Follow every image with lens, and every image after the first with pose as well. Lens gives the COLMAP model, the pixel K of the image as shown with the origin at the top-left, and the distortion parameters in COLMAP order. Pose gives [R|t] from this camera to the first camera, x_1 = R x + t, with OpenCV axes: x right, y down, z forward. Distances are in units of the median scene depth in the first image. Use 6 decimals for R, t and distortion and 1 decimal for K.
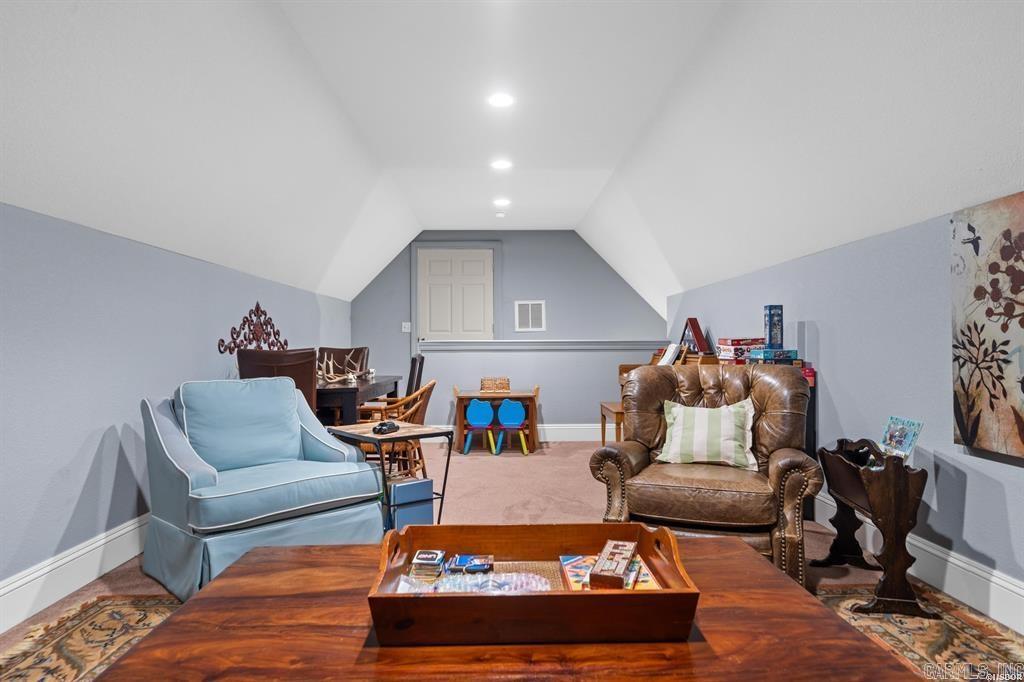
lens RADIAL K [[594.0, 0, 512.3], [0, 594.0, 342.6], [0, 0, 1]] dist [-0.000112, -0.000031]
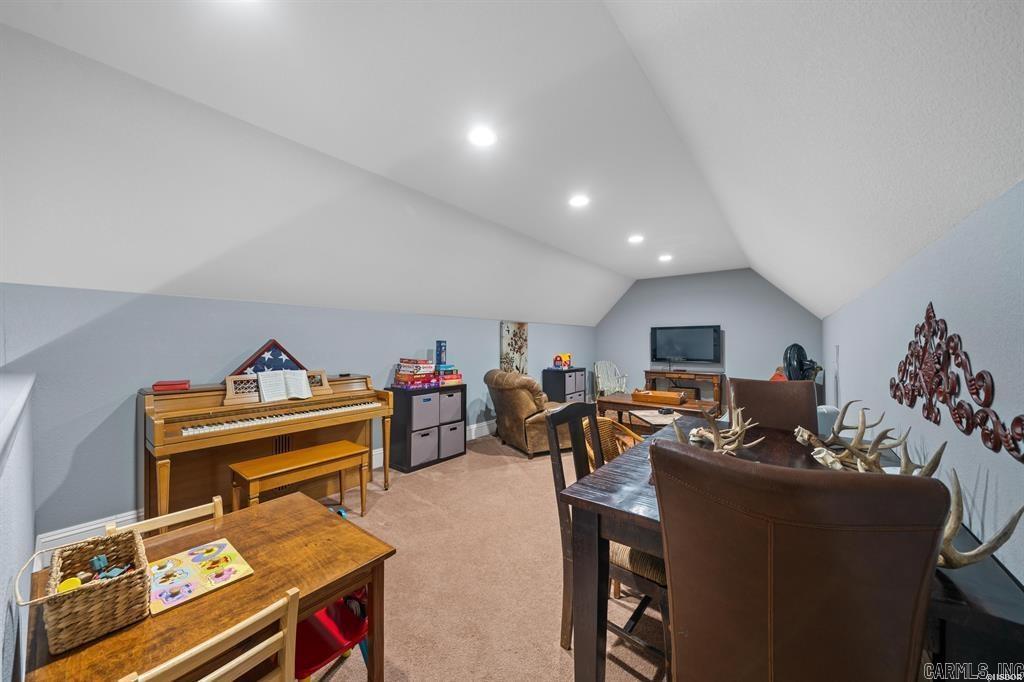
lens RADIAL K [[353.3, 0, 516.4], [0, 353.3, 344.3], [0, 0, 1]] dist [-0.002020, -0.000065]
pose [[-0.770776, 0.004266, 0.637091, -0.712695], [0.002262, 0.999990, -0.003959, -0.076102], [-0.637102, -0.001611, -0.770778, 2.747362]]
